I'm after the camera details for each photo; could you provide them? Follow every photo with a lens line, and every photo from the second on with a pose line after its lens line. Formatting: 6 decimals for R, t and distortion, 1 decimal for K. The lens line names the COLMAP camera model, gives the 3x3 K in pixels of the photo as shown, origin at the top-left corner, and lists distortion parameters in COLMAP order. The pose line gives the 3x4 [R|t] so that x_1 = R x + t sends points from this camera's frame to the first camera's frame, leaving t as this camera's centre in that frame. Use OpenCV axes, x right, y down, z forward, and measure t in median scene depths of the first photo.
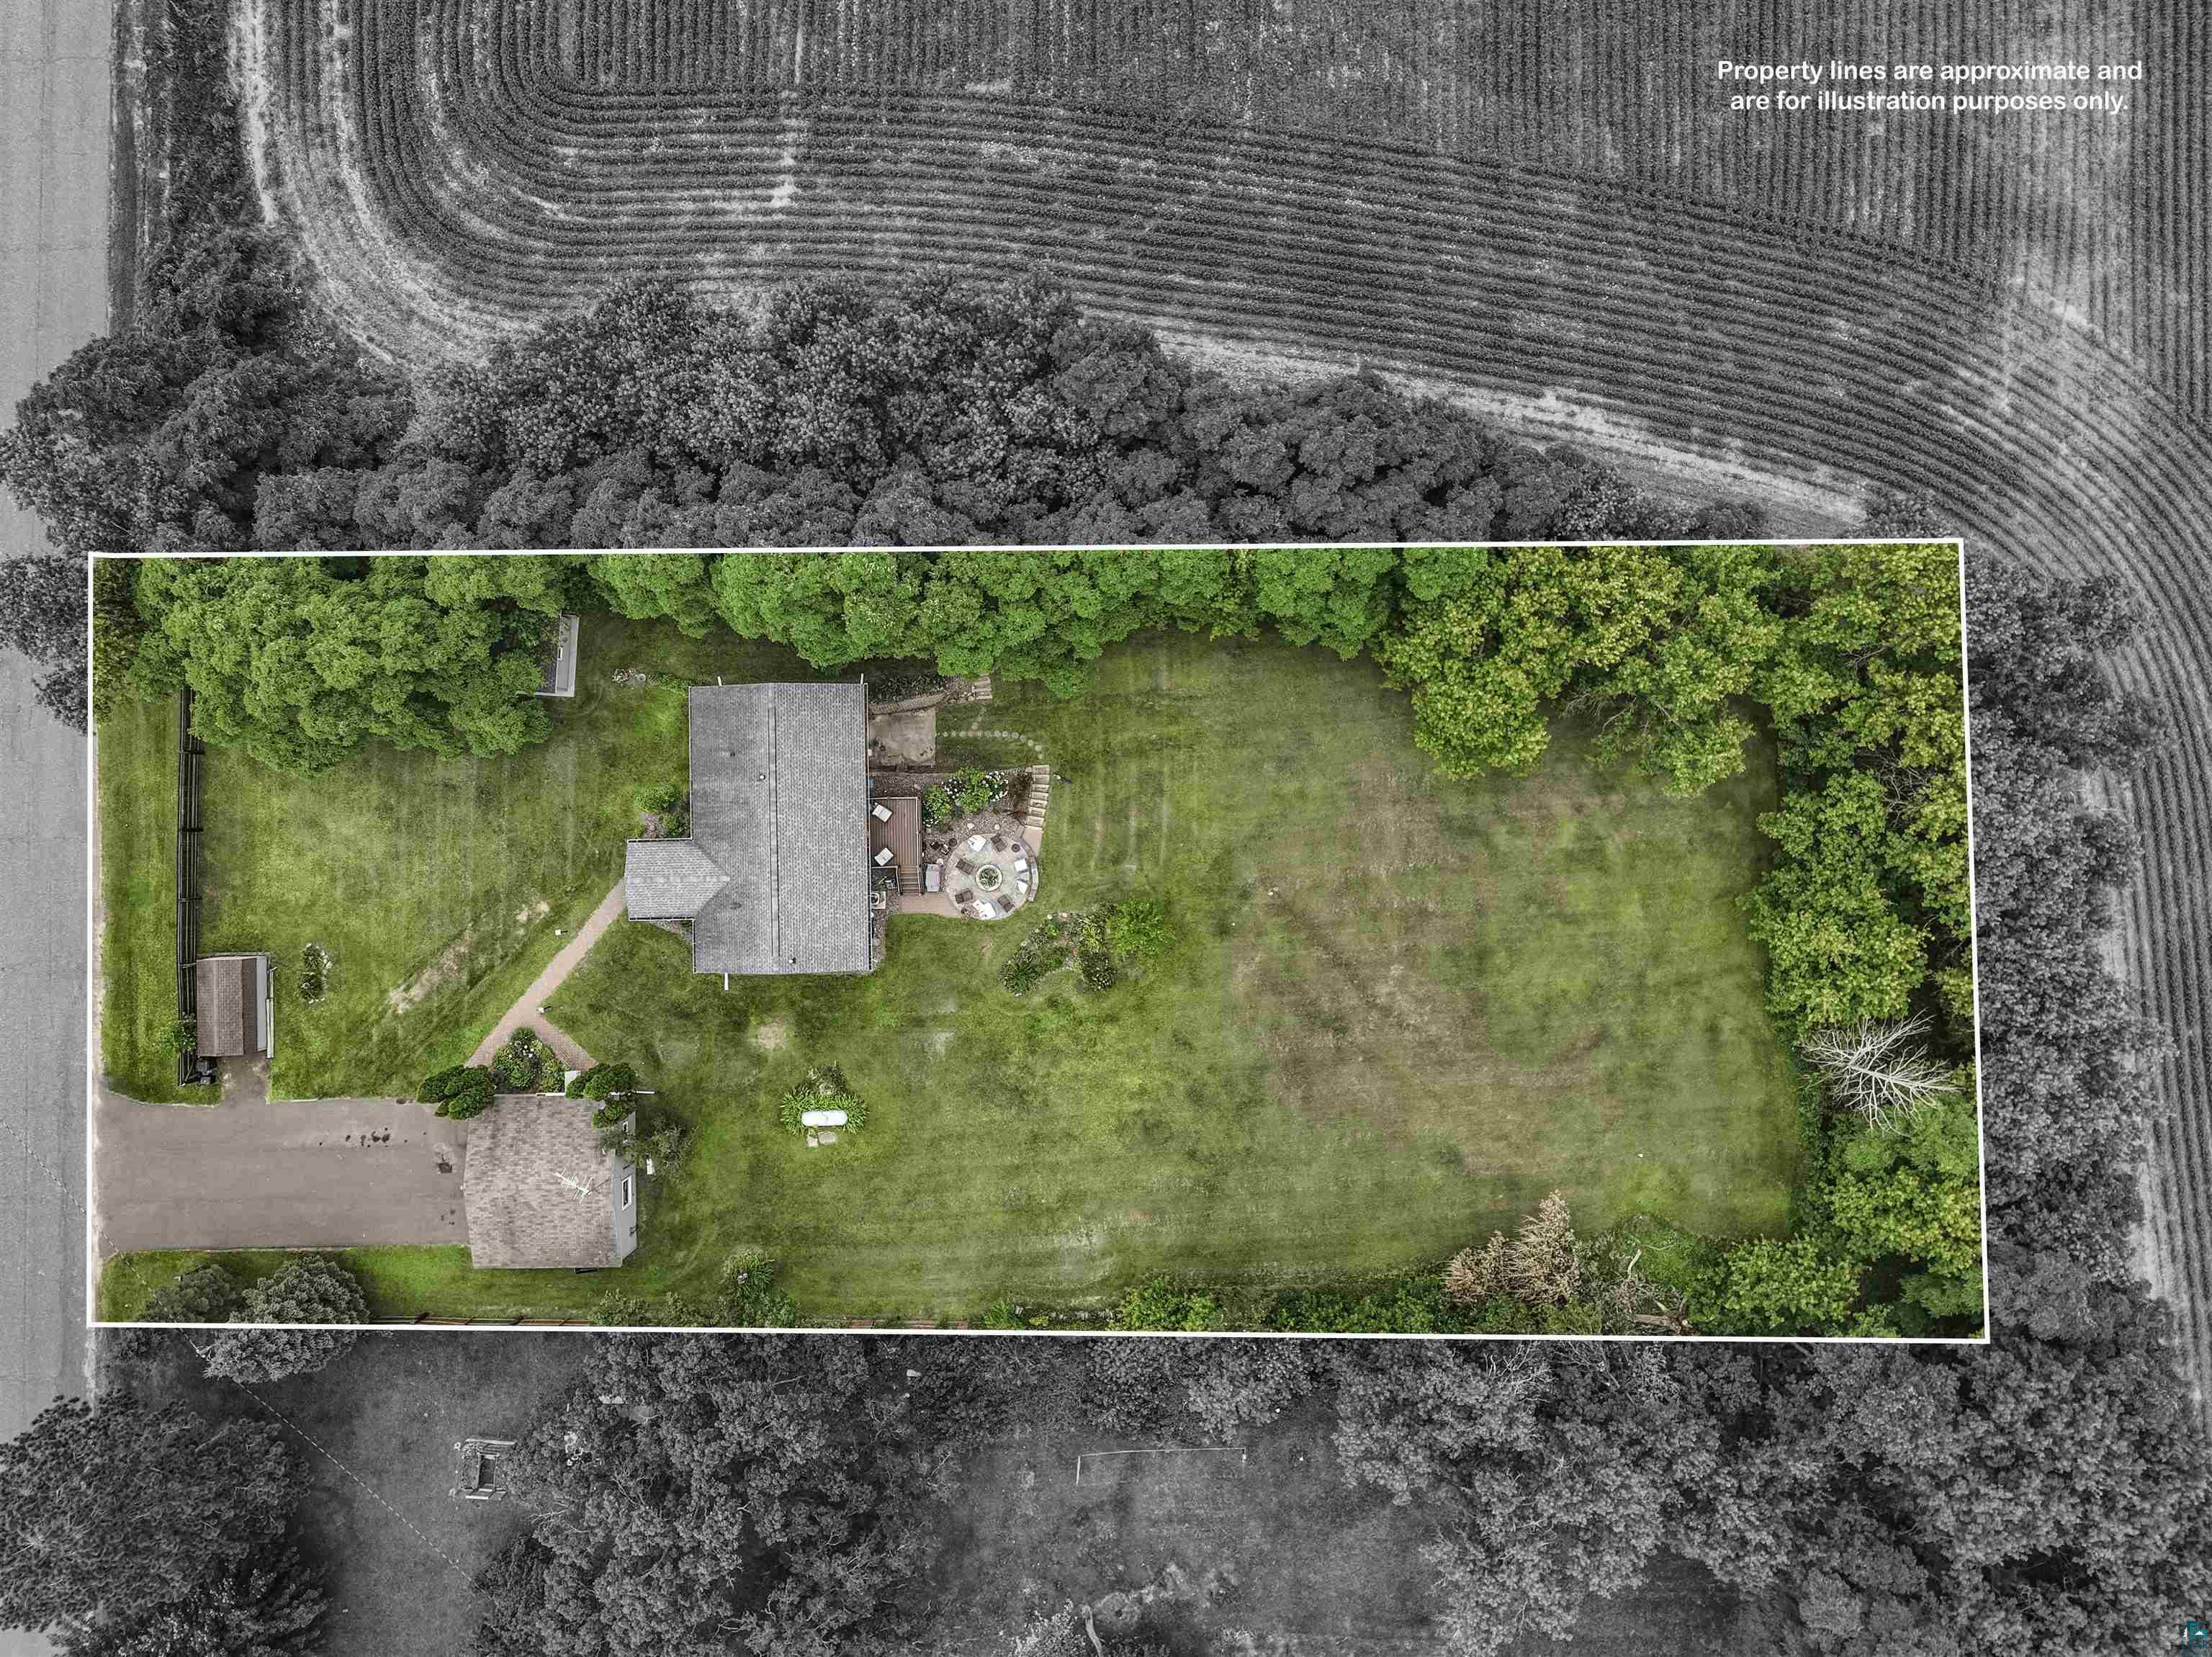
lens RADIAL K [[1548.4, 0, 1107.0], [0, 1548.4, 832.6], [0, 0, 1]] dist [-0.005191, 0.016984]
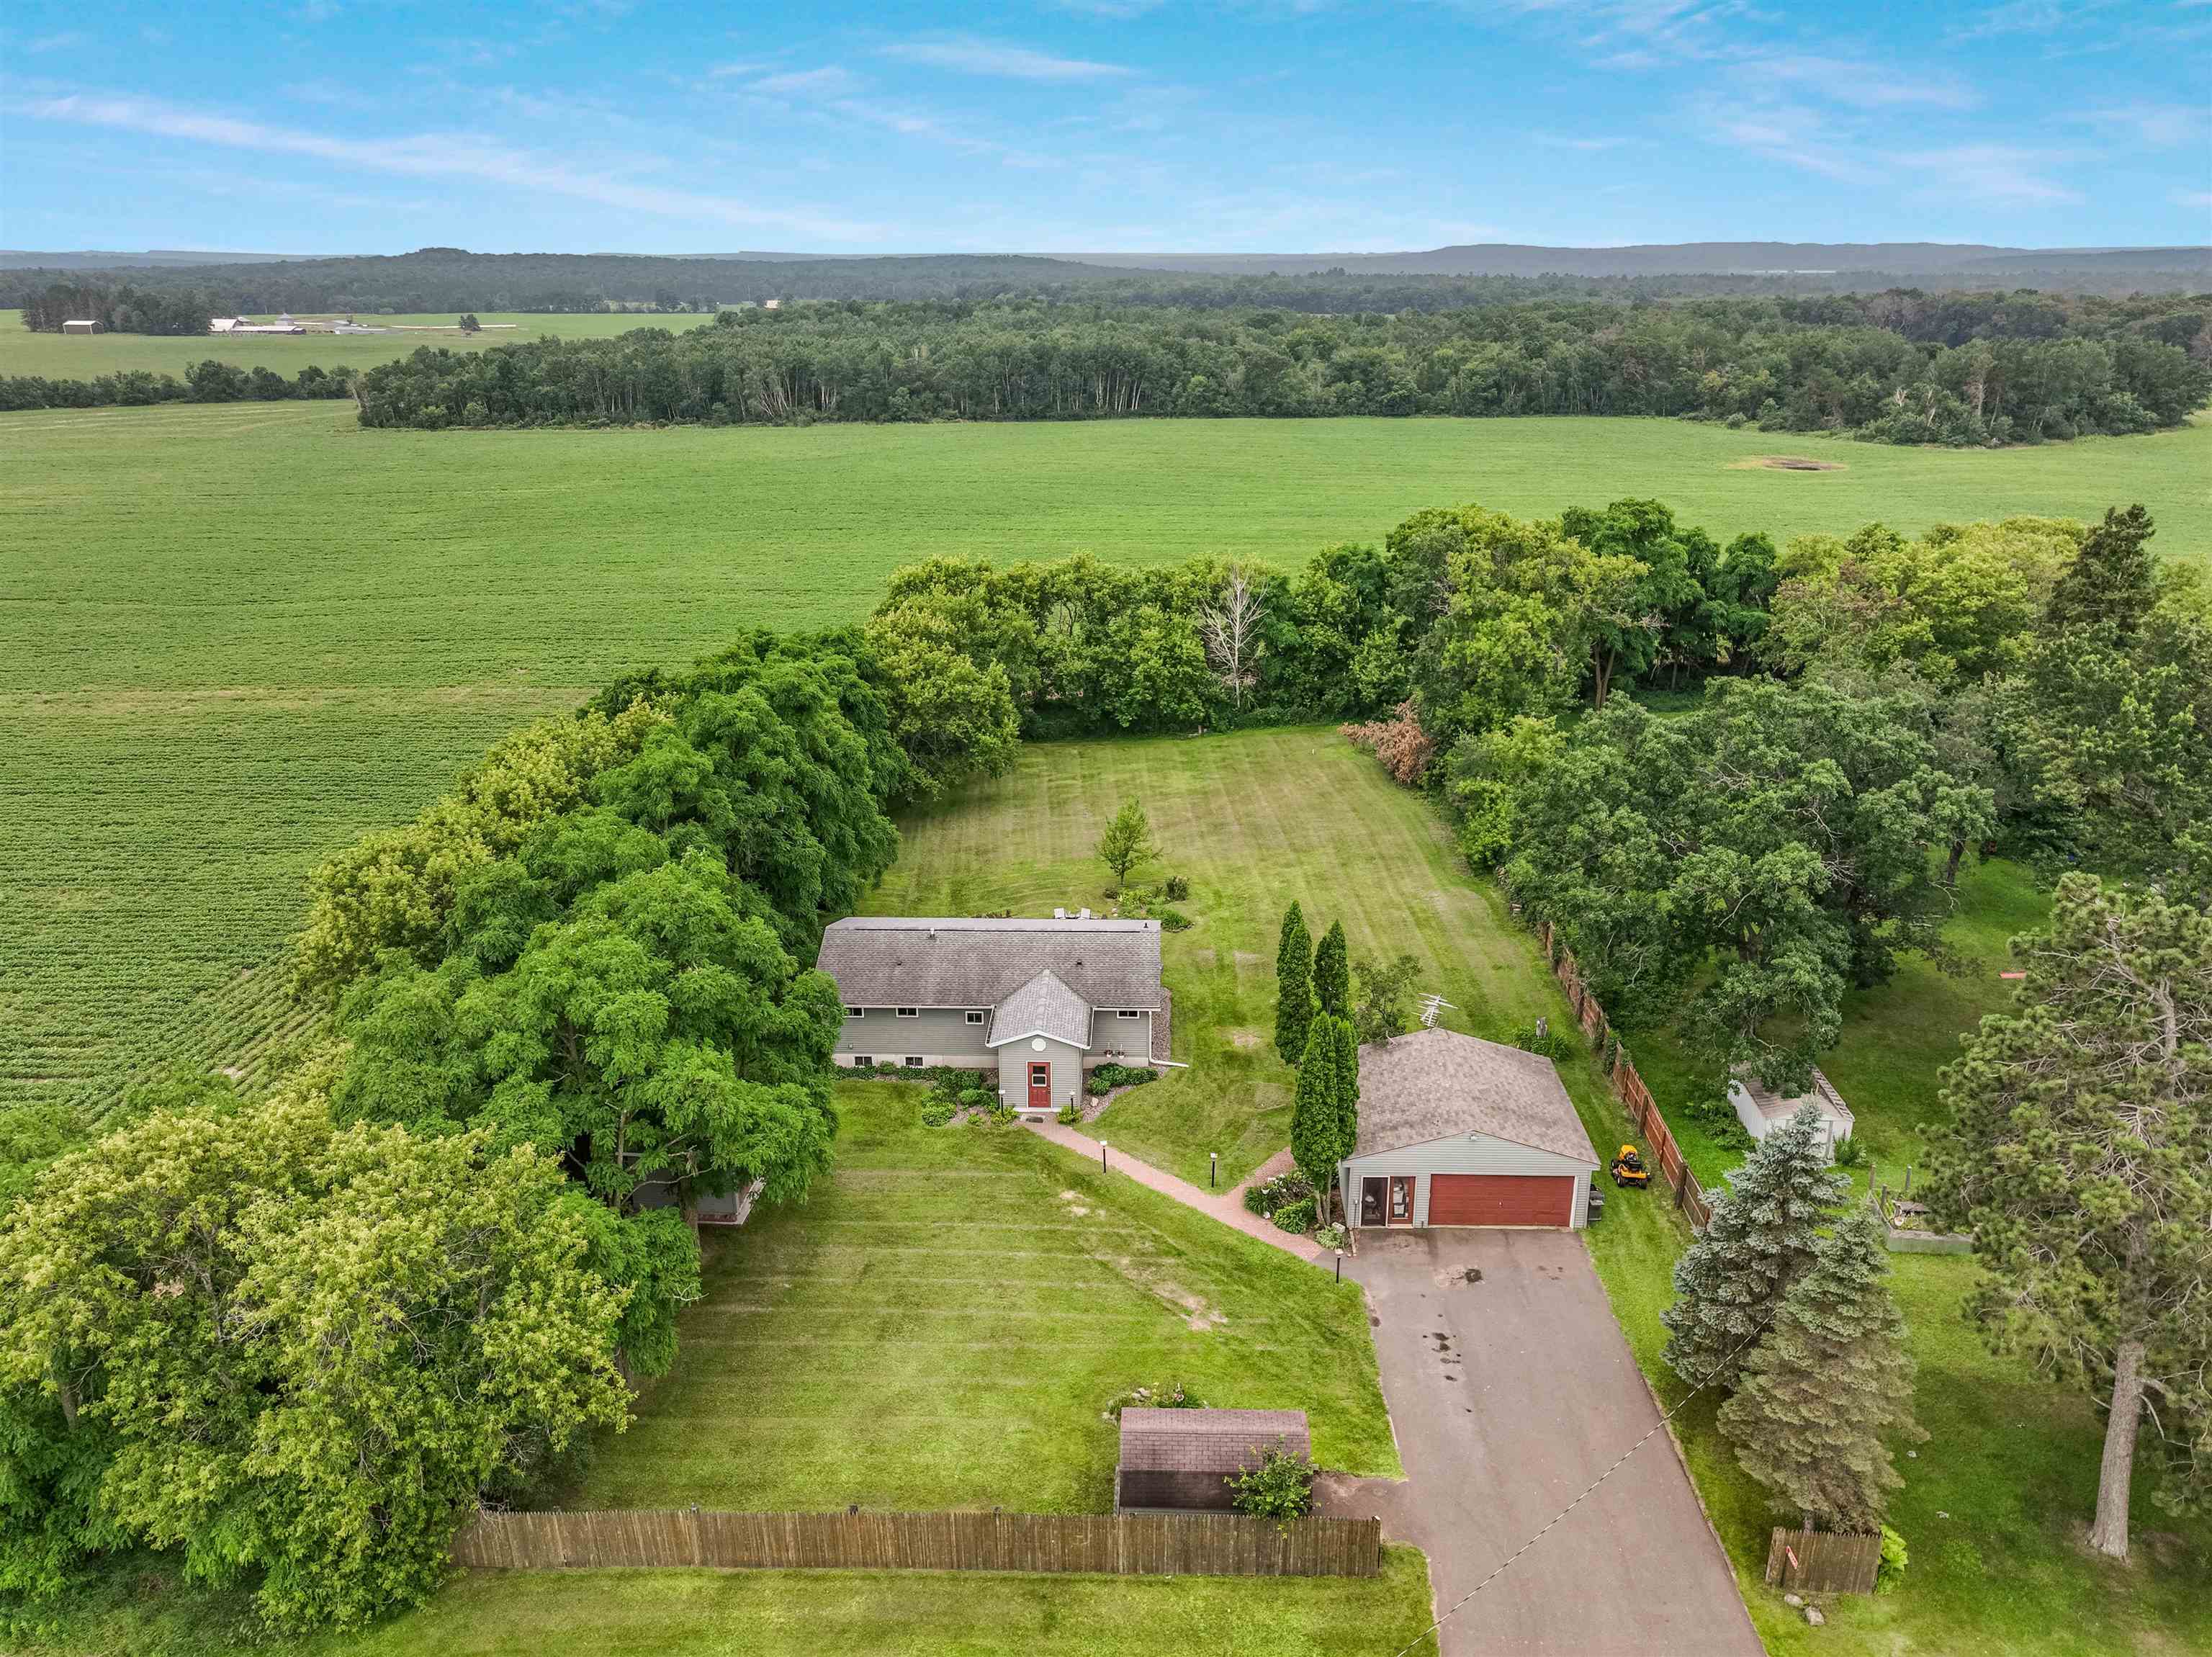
lens RADIAL K [[1548.4, 0, 1107.6], [0, 1548.4, 824.8], [0, 0, 1]] dist [-0.005191, 0.016984]
pose [[0.048628, -0.350060, 0.935464, -0.938540], [0.998814, 0.014660, -0.046436, 0.094167], [0.002542, 0.936613, 0.350358, 0.602382]]
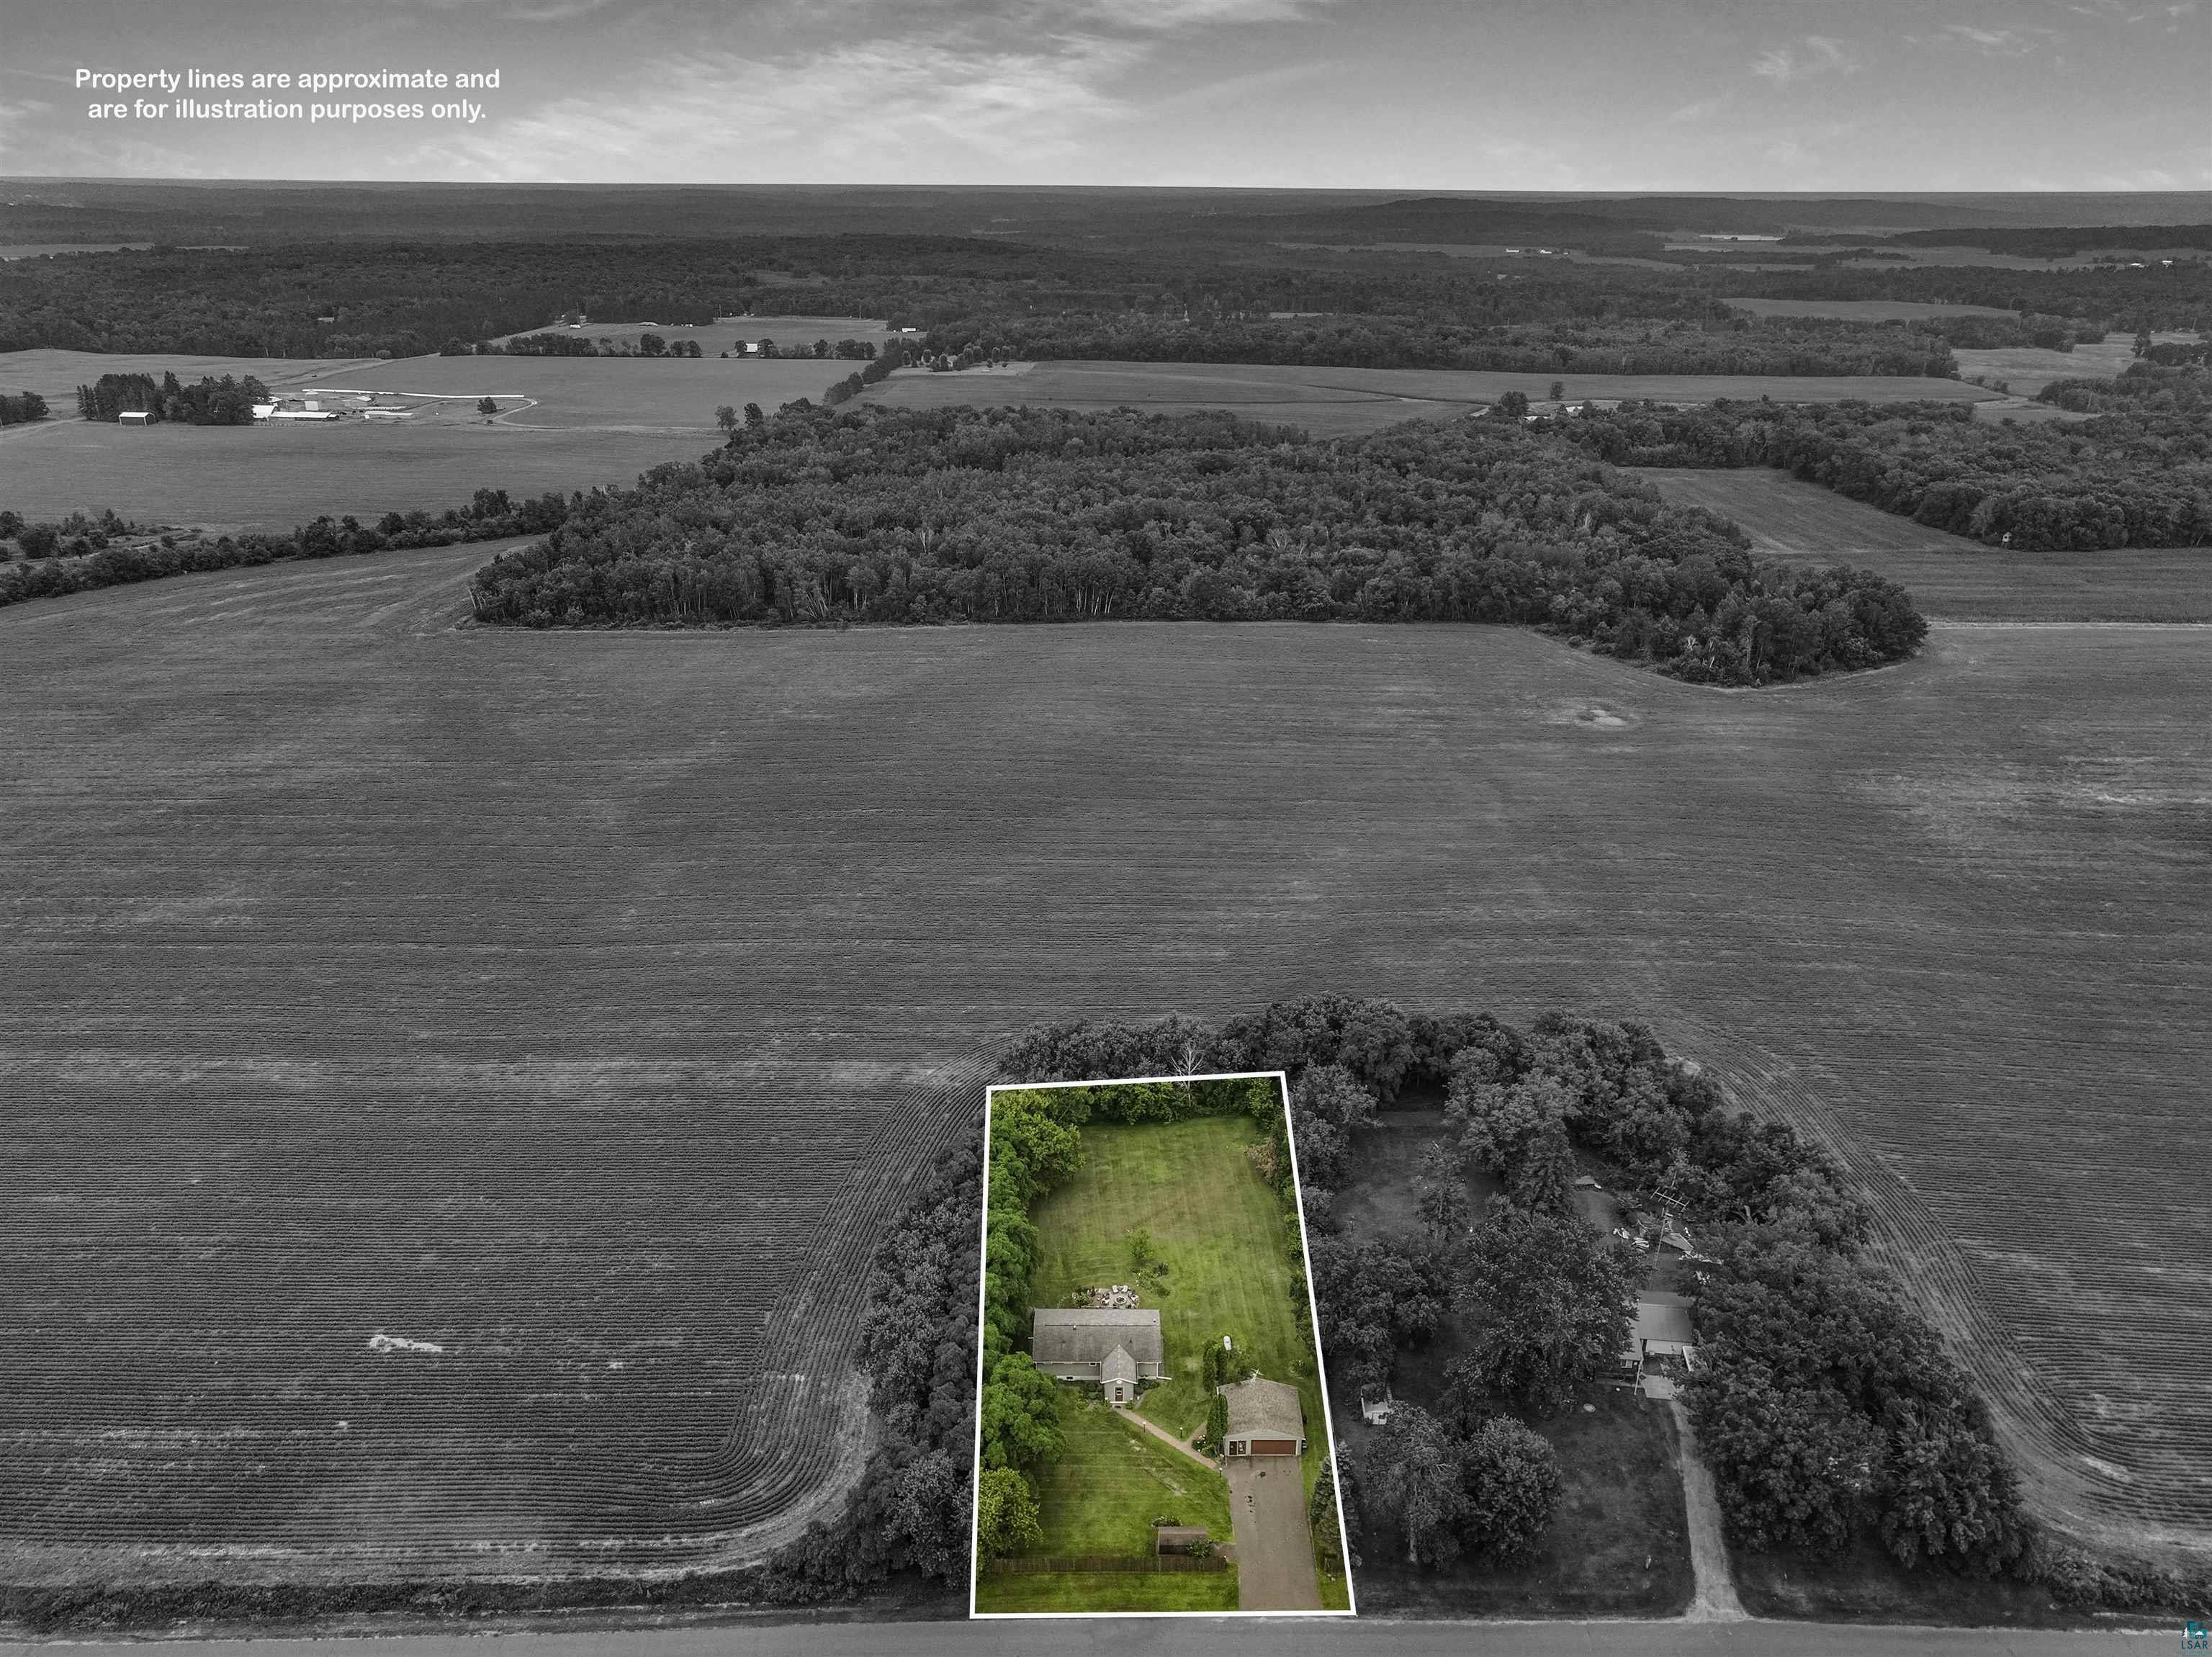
lens RADIAL K [[1548.4, 0, 1111.4], [0, 1548.4, 831.9], [0, 0, 1]] dist [-0.005191, 0.016984]
pose [[0.016588, -0.384016, 0.923177, -1.929045], [0.999824, 0.014437, -0.011960, 0.032305], [-0.008735, 0.923214, 0.384188, -0.525983]]
